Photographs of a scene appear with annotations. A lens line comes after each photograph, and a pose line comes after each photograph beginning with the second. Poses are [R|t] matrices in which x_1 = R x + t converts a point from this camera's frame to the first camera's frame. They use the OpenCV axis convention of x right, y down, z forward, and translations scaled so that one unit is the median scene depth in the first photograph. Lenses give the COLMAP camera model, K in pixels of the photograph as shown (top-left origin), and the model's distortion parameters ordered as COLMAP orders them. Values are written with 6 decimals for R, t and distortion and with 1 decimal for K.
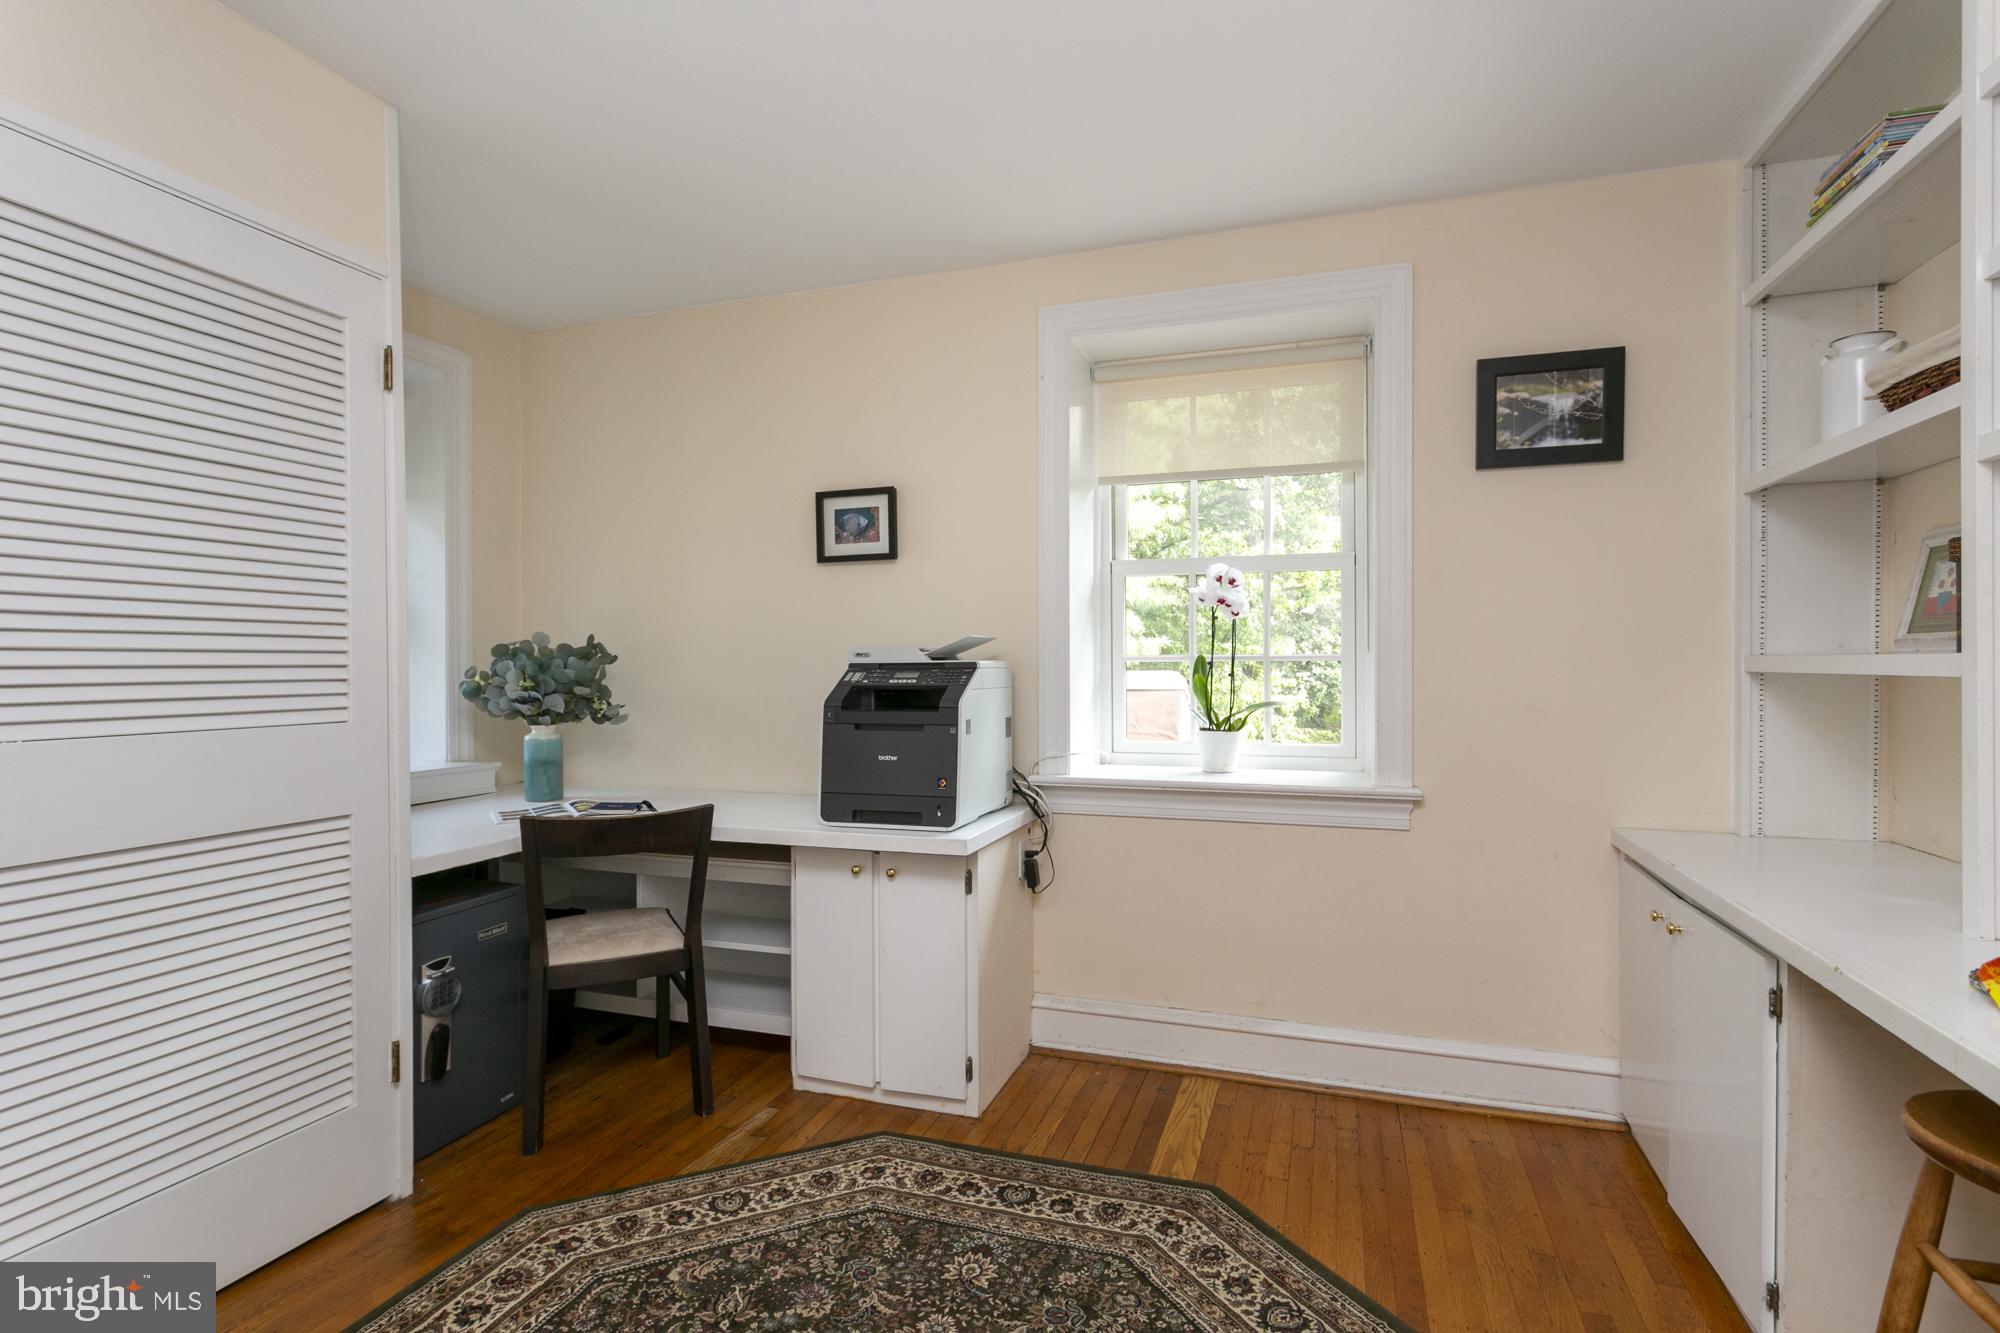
lens RADIAL K [[944.3, 0, 1012.3], [0, 944.3, 665.7], [0, 0, 1]] dist [0.000494, 0.002779]
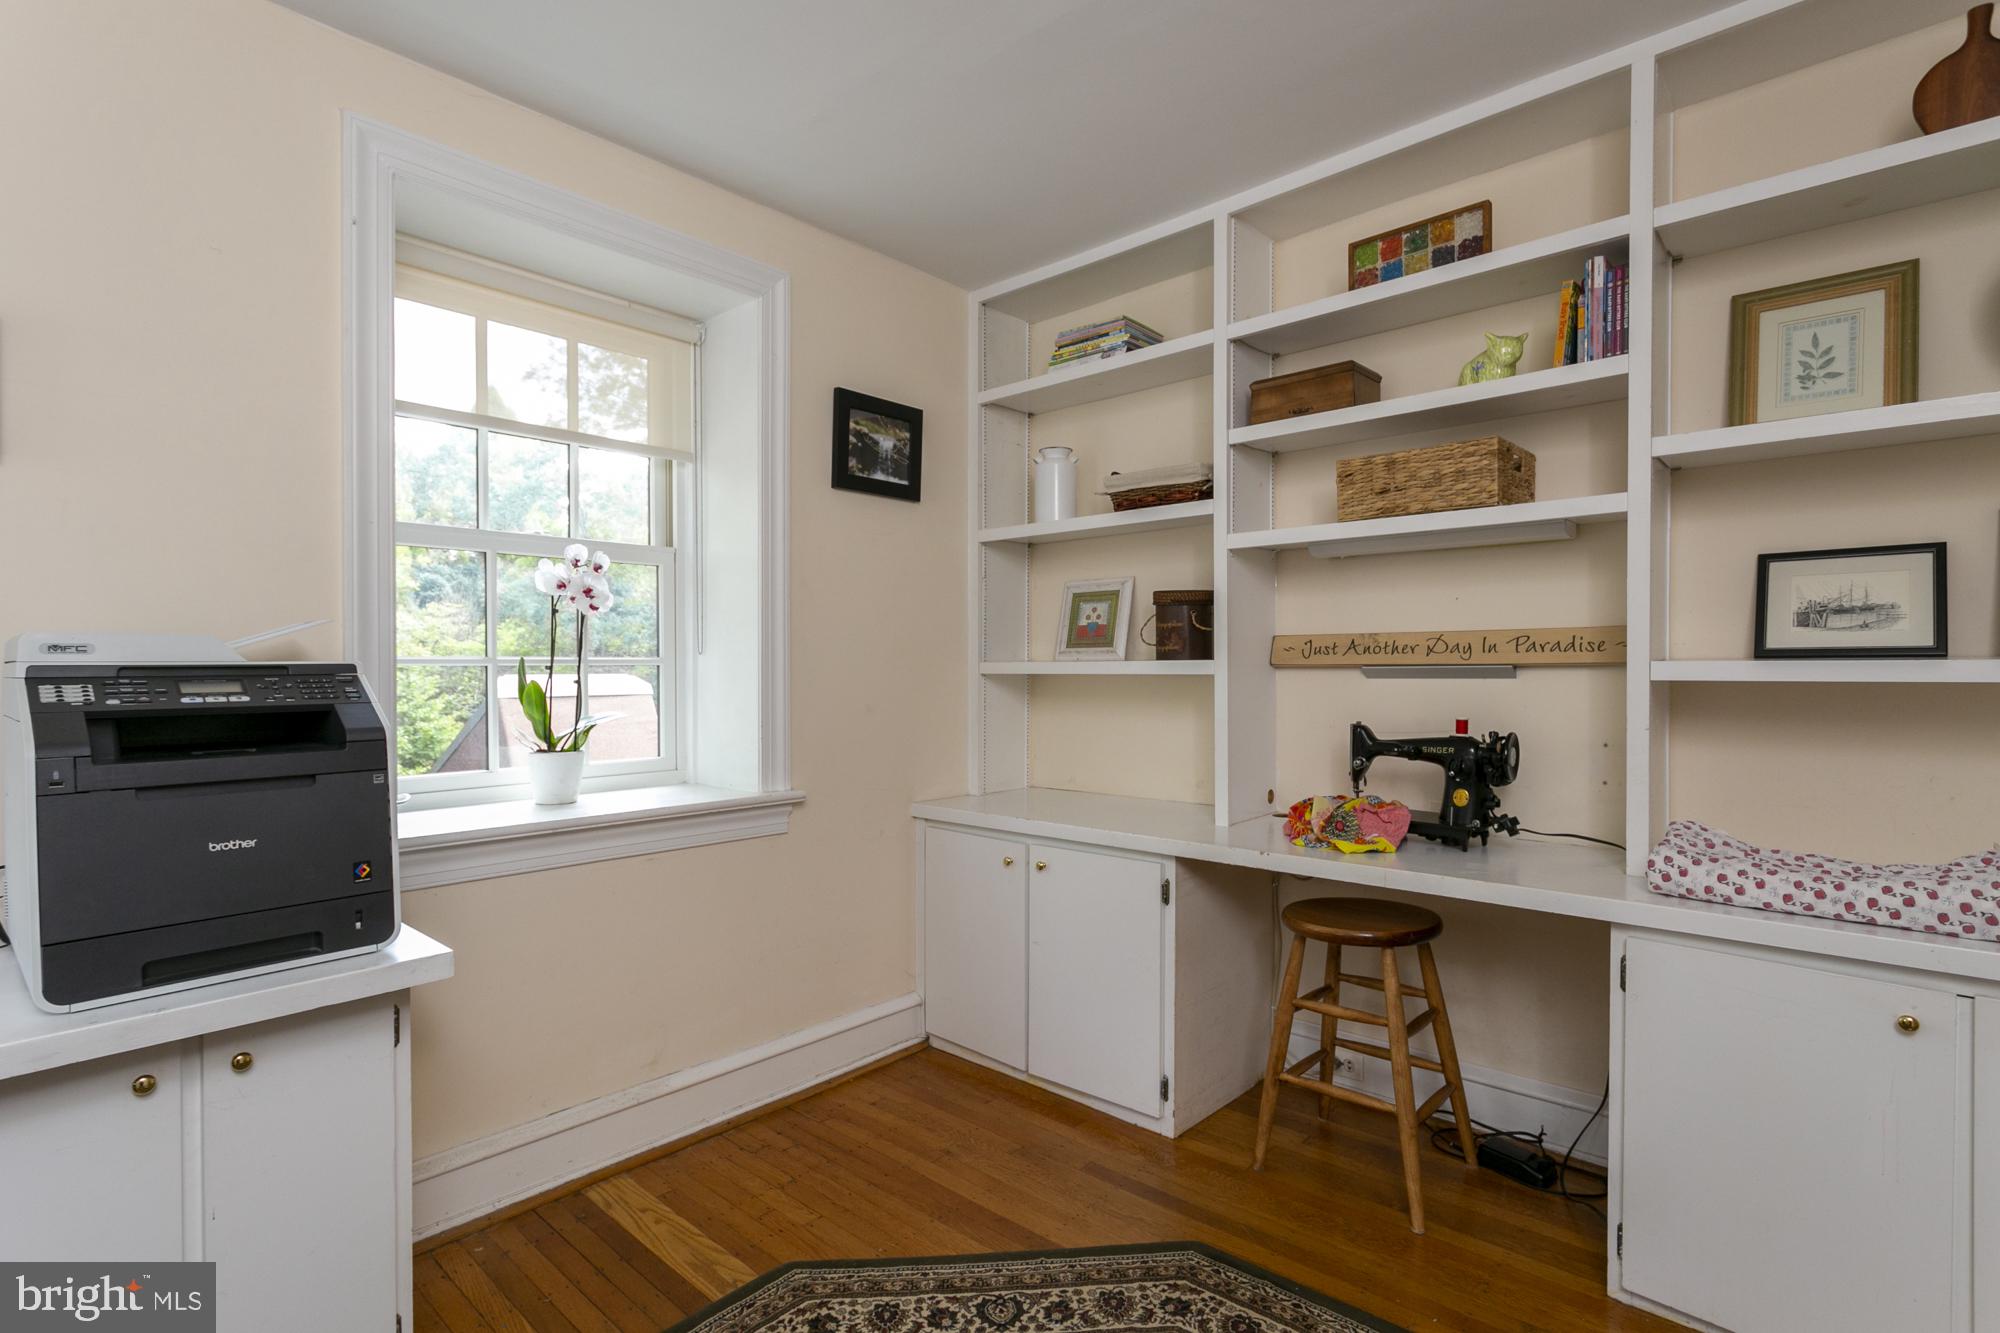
lens RADIAL K [[944.3, 0, 1003.5], [0, 944.3, 673.3], [0, 0, 1]] dist [0.000494, 0.002779]
pose [[0.421258, -0.004148, 0.906931, -0.423599], [0.006642, 0.999977, 0.001488, 0.004271], [-0.906916, 0.005397, 0.421276, 0.384754]]
